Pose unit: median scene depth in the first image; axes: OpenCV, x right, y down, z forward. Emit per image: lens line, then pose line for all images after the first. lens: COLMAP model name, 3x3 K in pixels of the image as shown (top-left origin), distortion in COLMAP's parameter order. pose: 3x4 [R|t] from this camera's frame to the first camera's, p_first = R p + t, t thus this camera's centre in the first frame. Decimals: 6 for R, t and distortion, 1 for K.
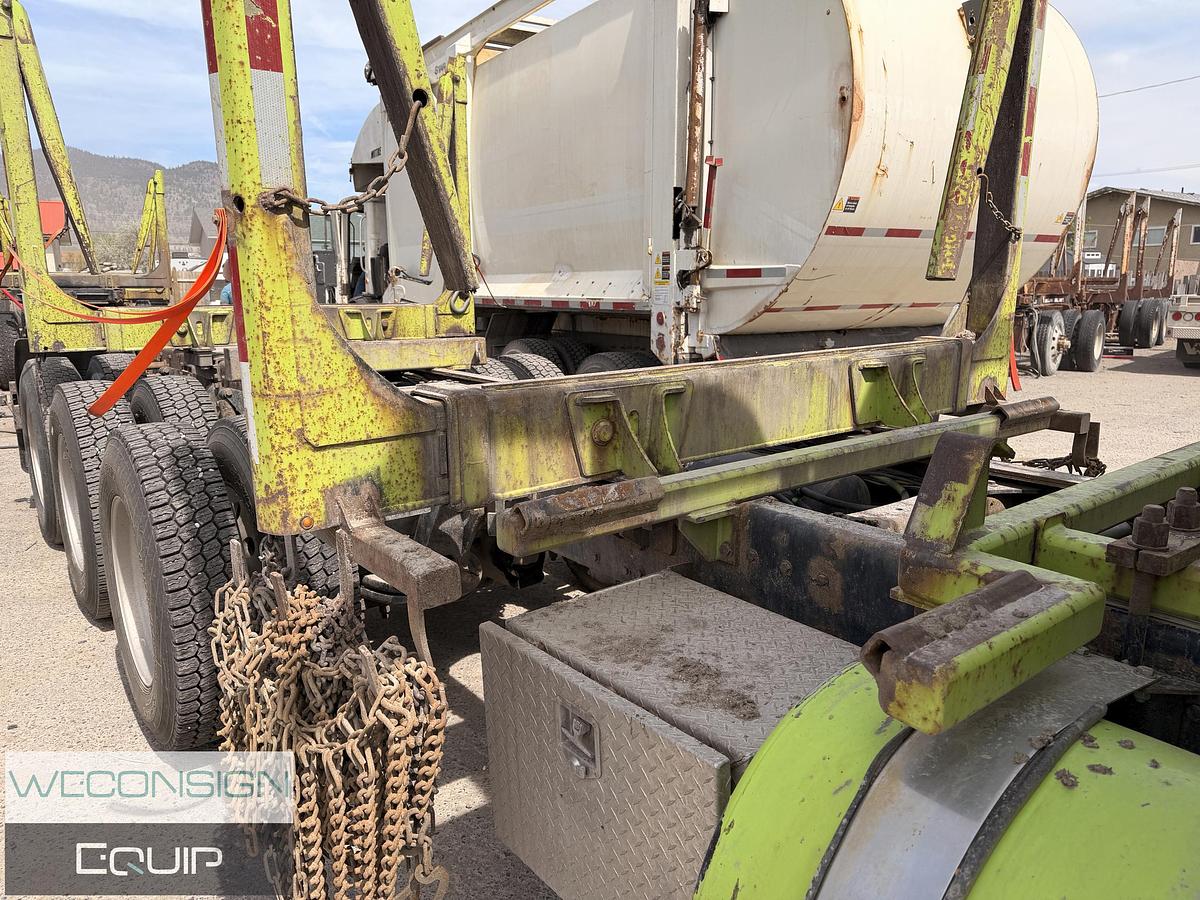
lens RADIAL K [[830.4, 0, 595.5], [0, 830.4, 455.1], [0, 0, 1]] dist [0.077178, -0.069156]
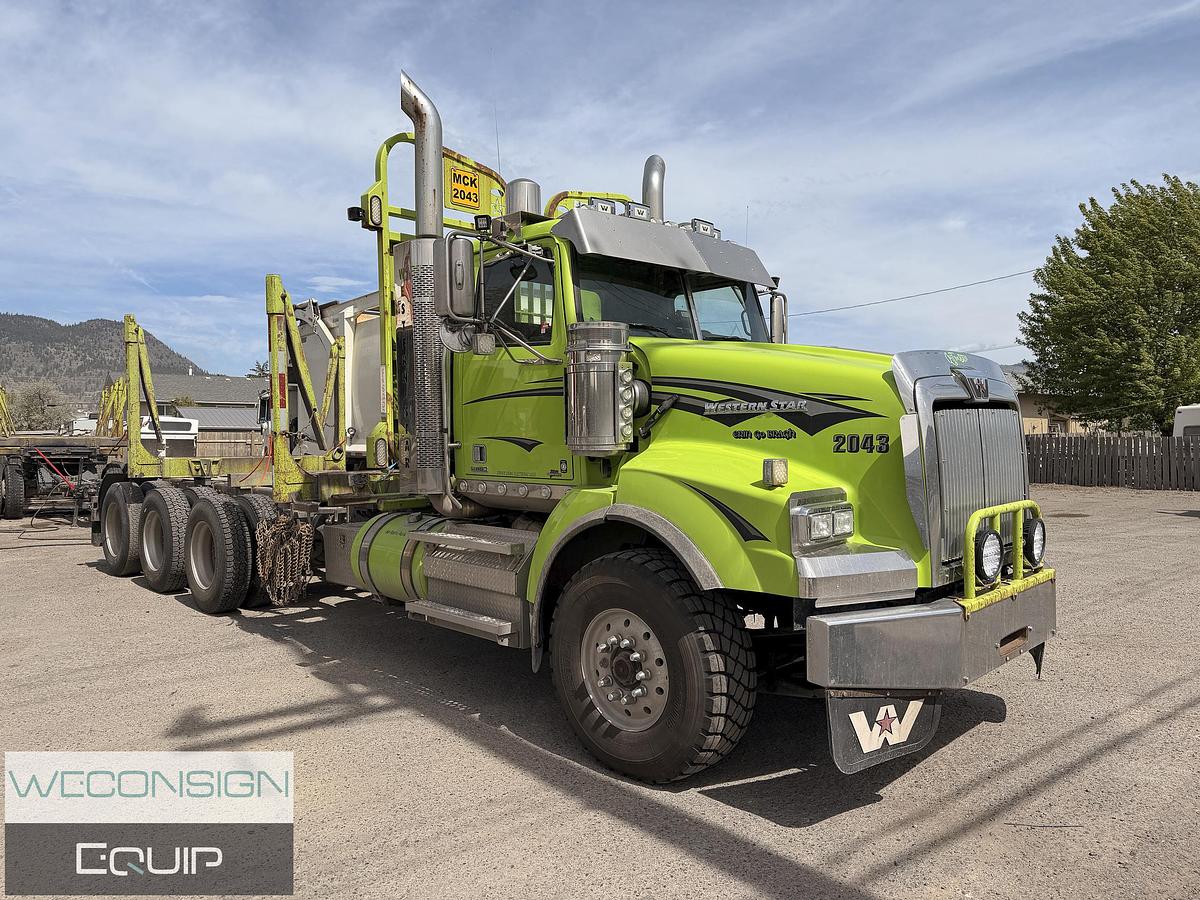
lens RADIAL K [[830.4, 0, 602.5], [0, 830.4, 451.3], [0, 0, 1]] dist [0.077178, -0.069156]
pose [[0.992853, -0.000455, 0.119347, 0.215122], [0.022610, 0.982601, -0.184347, 0.180093], [-0.117186, 0.185728, 0.975588, -0.961364]]
